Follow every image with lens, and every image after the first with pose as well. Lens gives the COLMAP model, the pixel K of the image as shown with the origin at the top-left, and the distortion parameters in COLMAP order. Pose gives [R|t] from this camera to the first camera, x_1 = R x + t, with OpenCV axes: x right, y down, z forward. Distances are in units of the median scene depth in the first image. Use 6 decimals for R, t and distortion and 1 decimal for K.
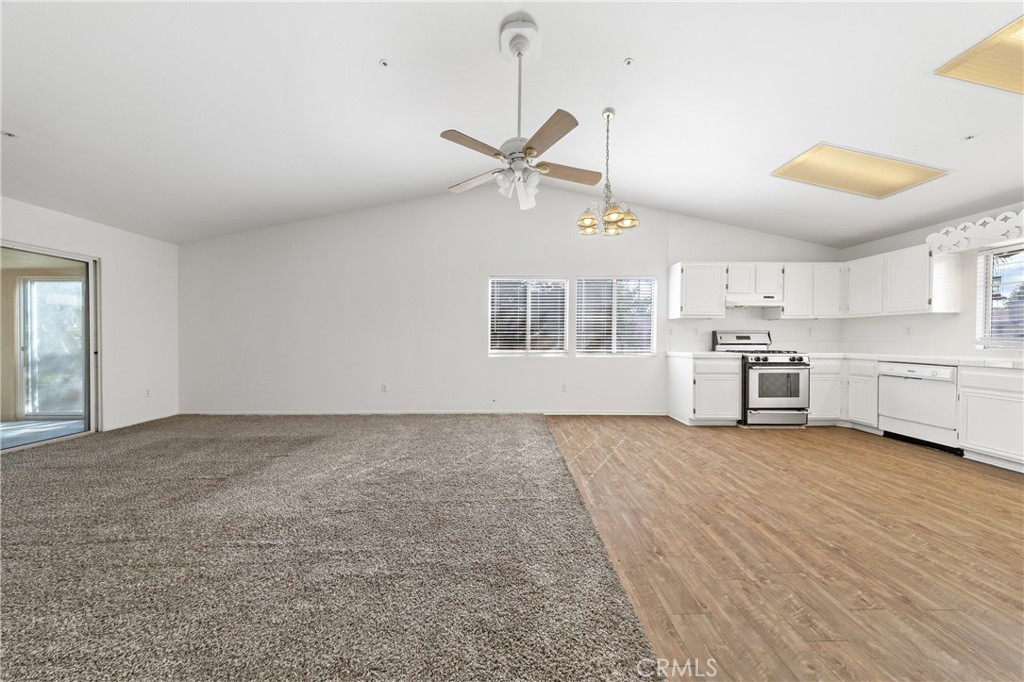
lens RADIAL K [[305.3, 0, 517.0], [0, 305.3, 345.2], [0, 0, 1]] dist [0.007800, -0.000068]
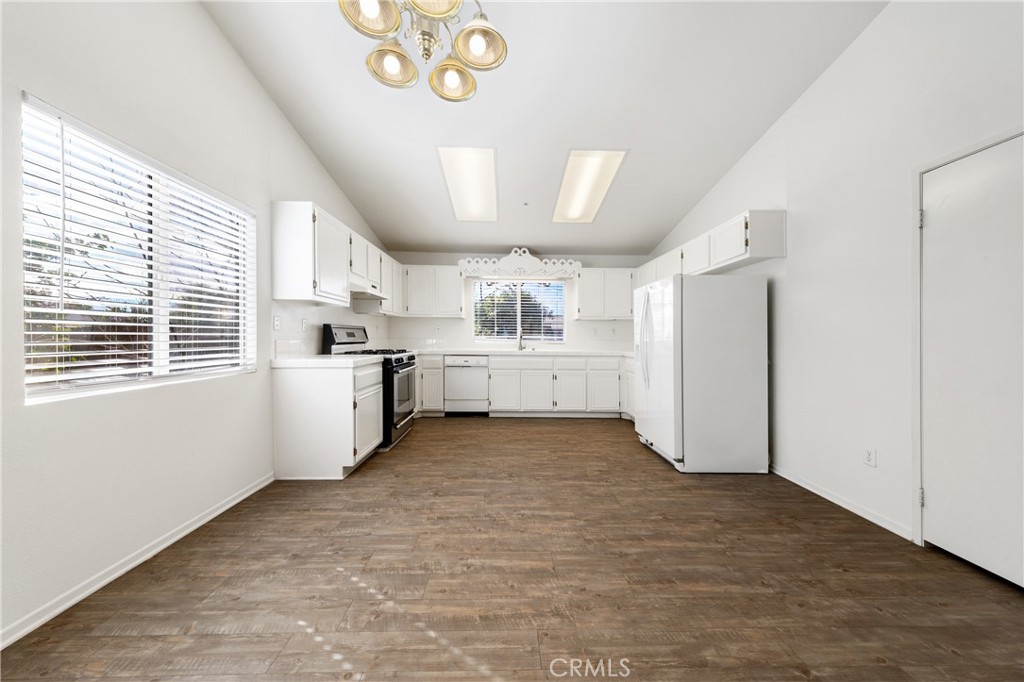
lens RADIAL K [[330.0, 0, 512.7], [0, 330.0, 337.9], [0, 0, 1]] dist [0.000510, -0.000431]
pose [[-0.003298, -0.006040, 0.999976, -0.099017], [0.011016, 0.999921, 0.006076, -0.018567], [-0.999934, 0.011036, -0.003231, 0.689379]]
